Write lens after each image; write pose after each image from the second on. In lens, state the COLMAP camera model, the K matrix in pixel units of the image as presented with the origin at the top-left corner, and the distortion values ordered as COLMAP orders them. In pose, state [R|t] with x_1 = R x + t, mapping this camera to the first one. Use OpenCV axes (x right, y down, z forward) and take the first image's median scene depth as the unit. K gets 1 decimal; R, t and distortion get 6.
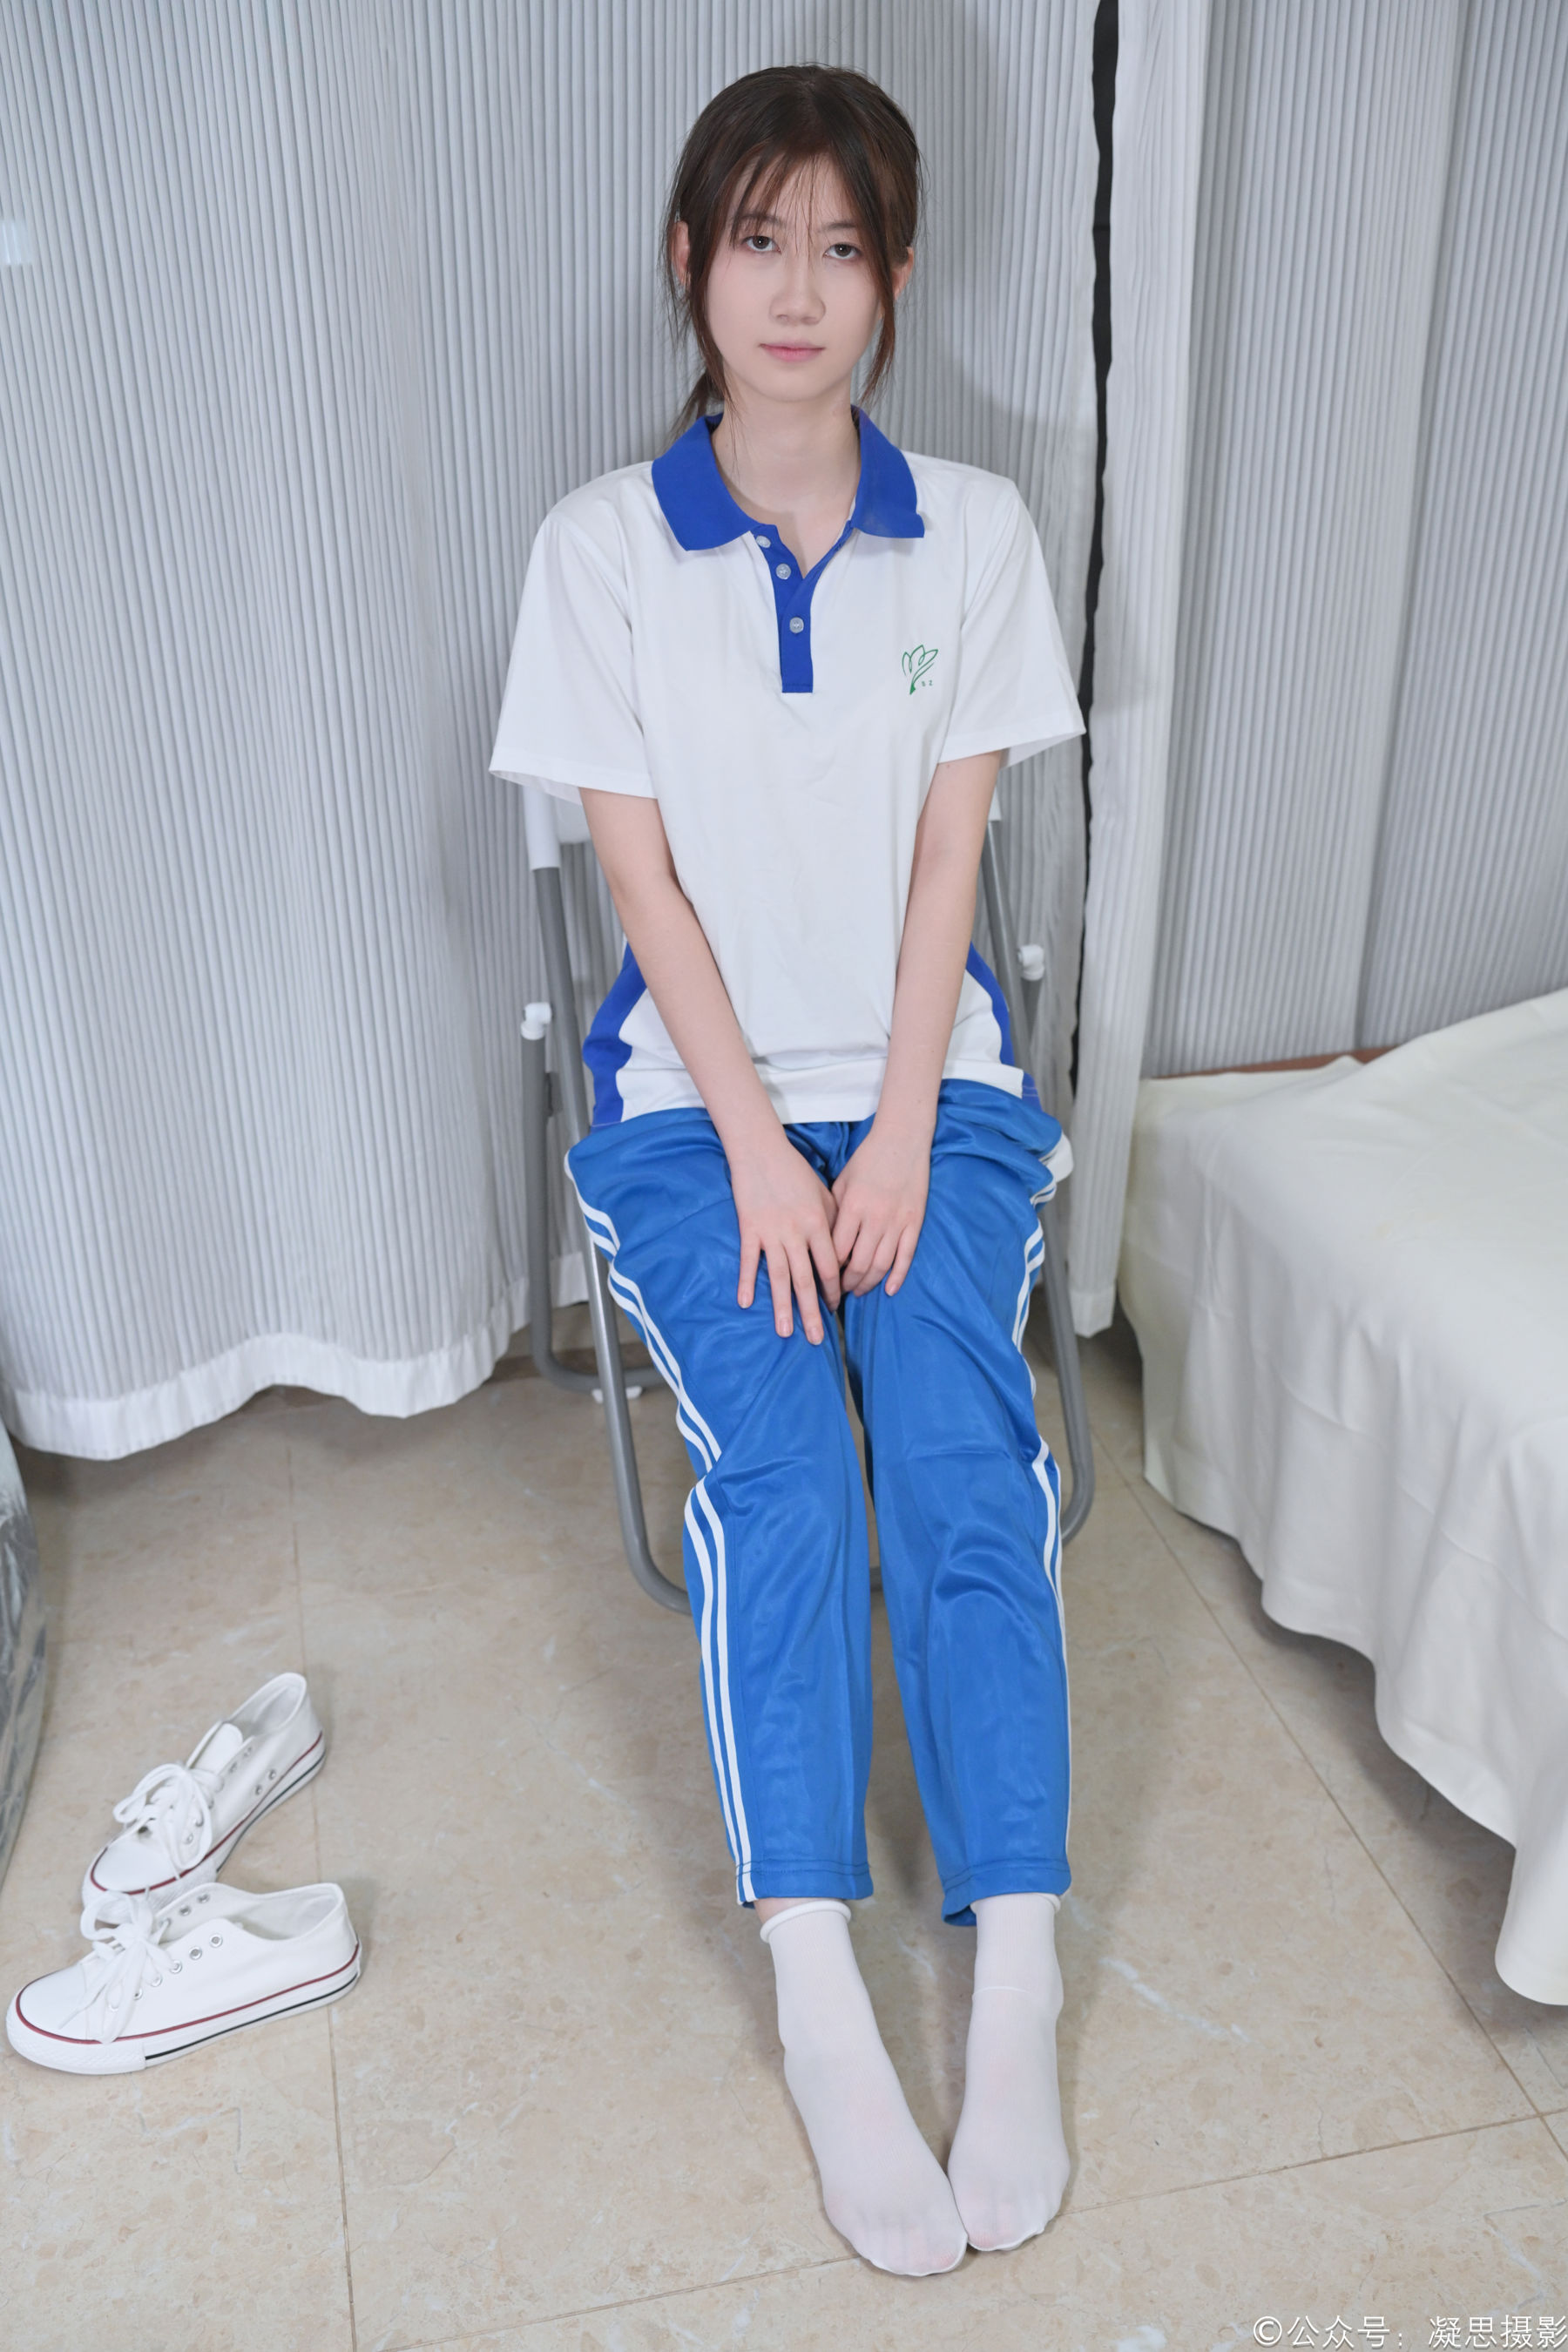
lens RADIAL K [[2426.4, 0, 771.6], [0, 2426.4, 1205.4], [0, 0, 1]] dist [-0.014129, 0.000000]
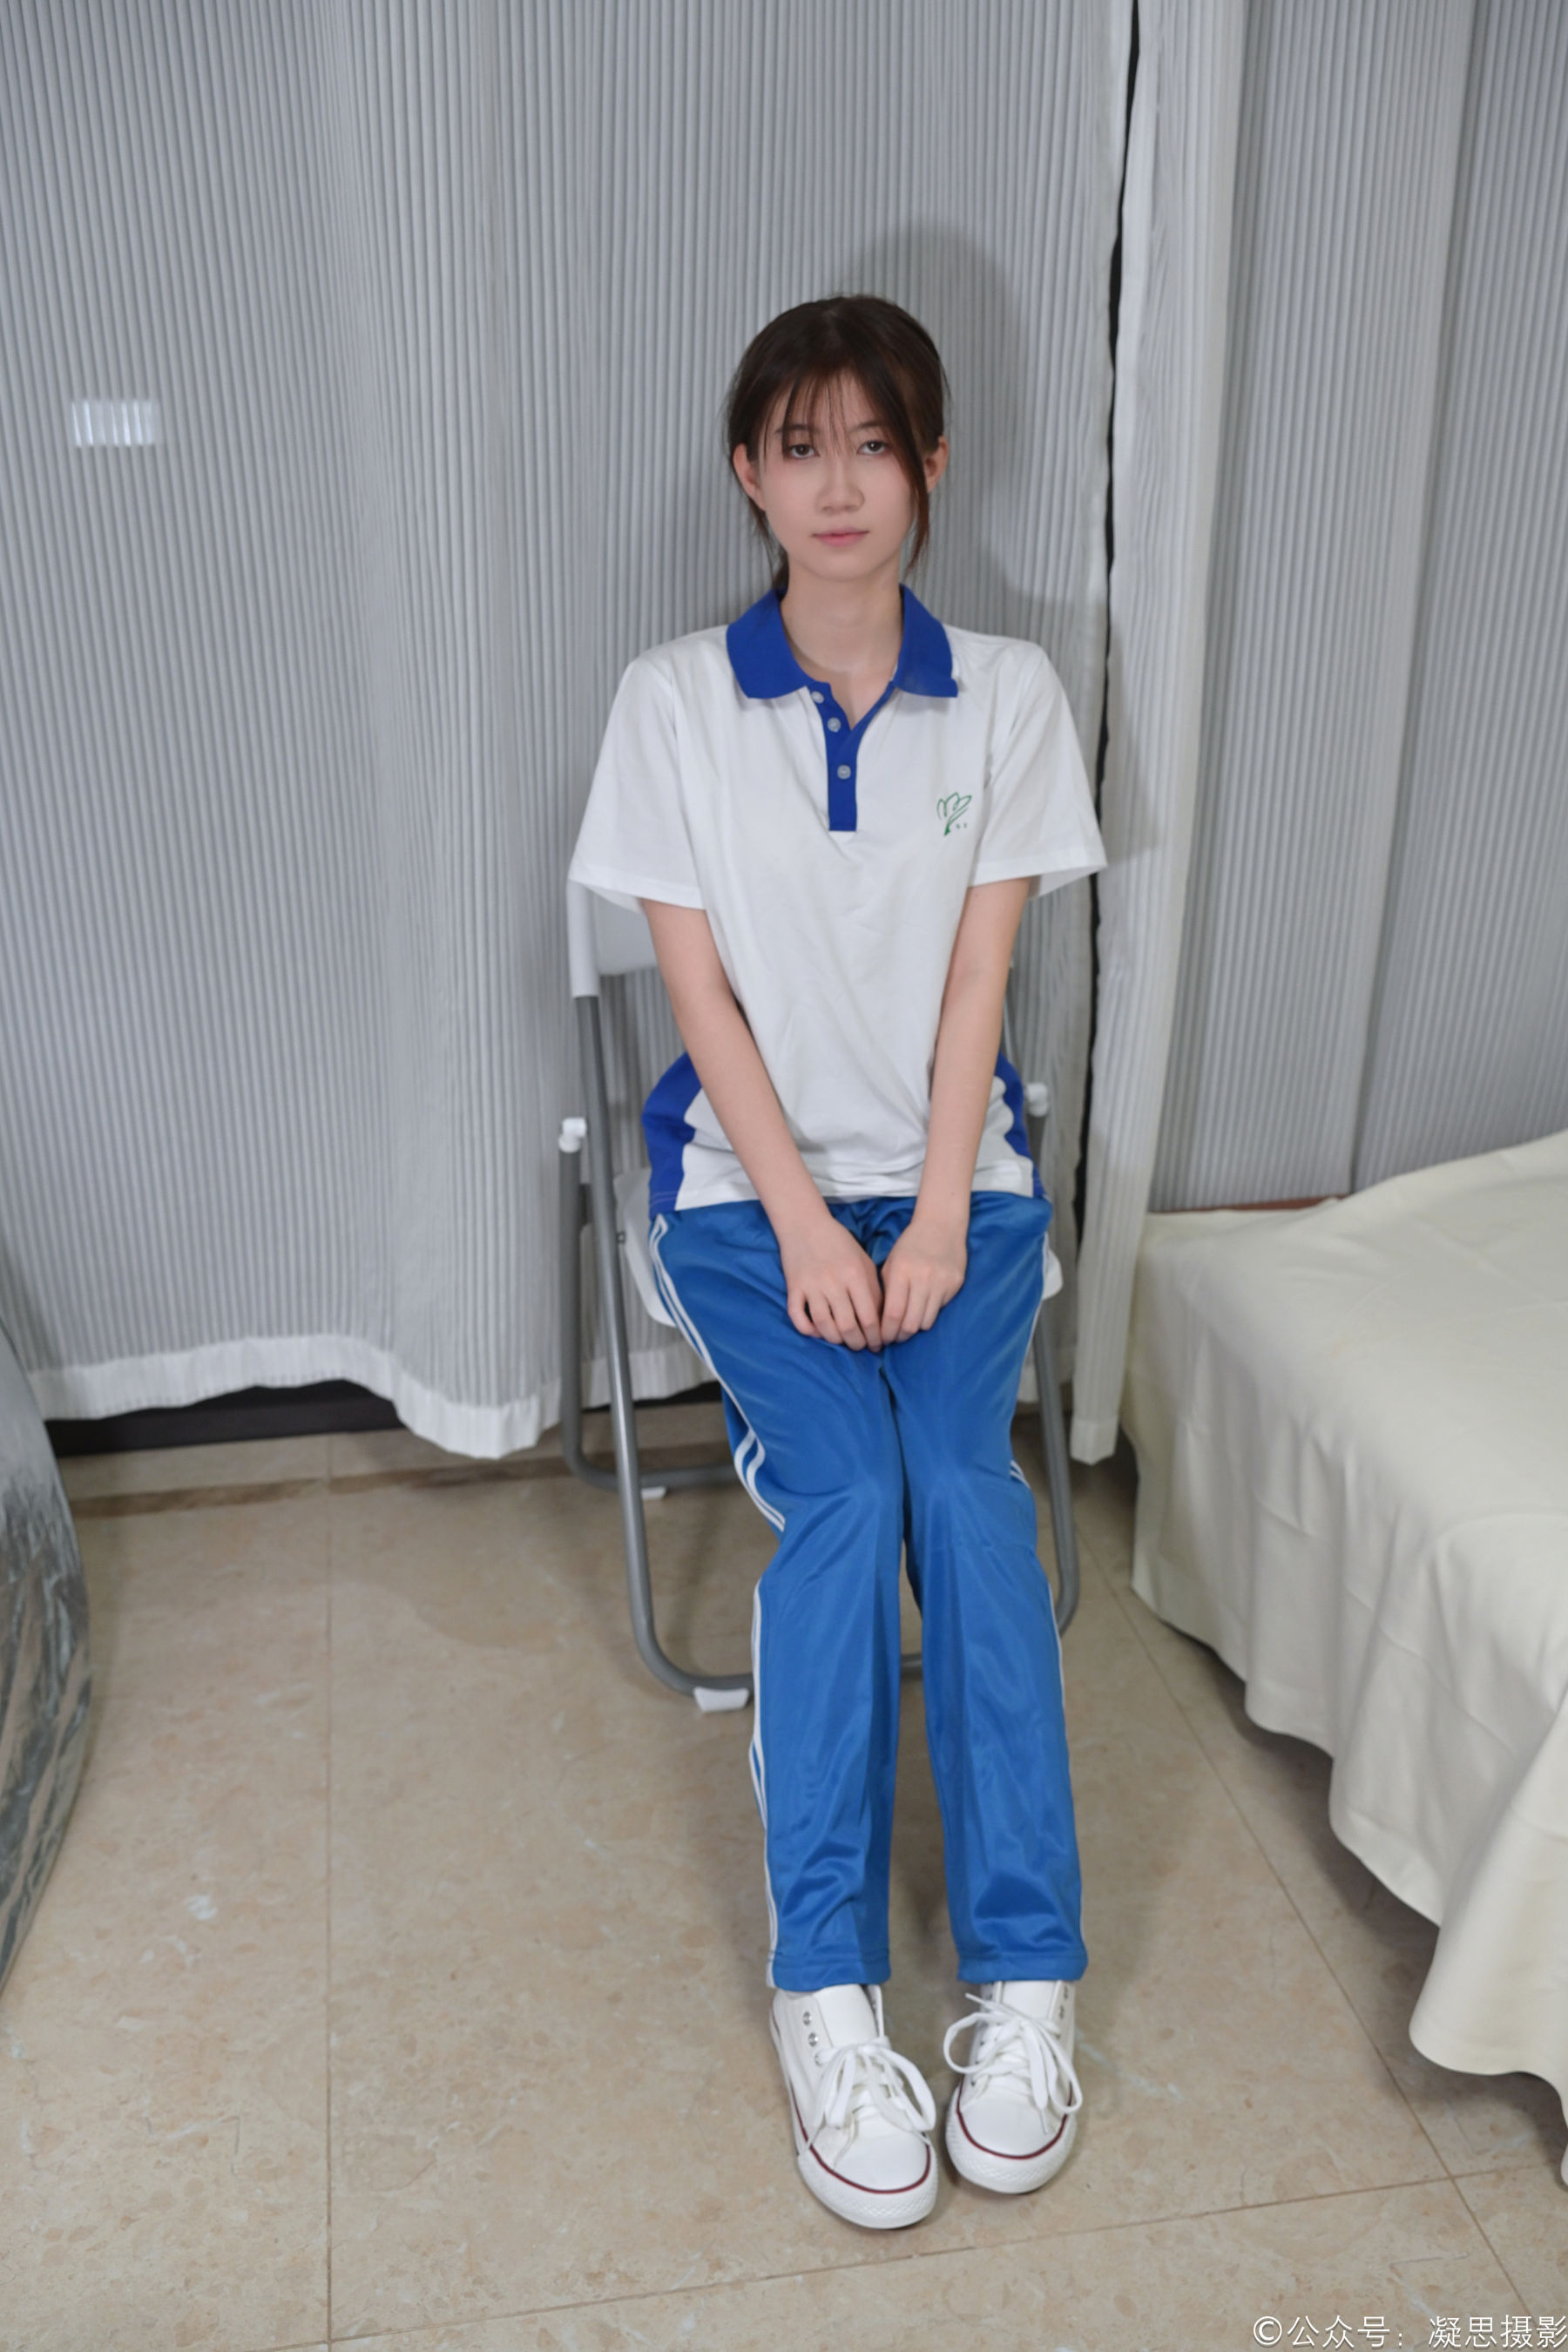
lens RADIAL K [[2426.4, 0, 783.8], [0, 2426.4, 1154.6], [0, 0, 1]] dist [-0.014129, 0.000000]
pose [[0.998944, 0.034217, -0.030663, 0.037464], [-0.036788, 0.995472, -0.087646, 0.029013], [0.027525, 0.088681, 0.995680, -0.096184]]
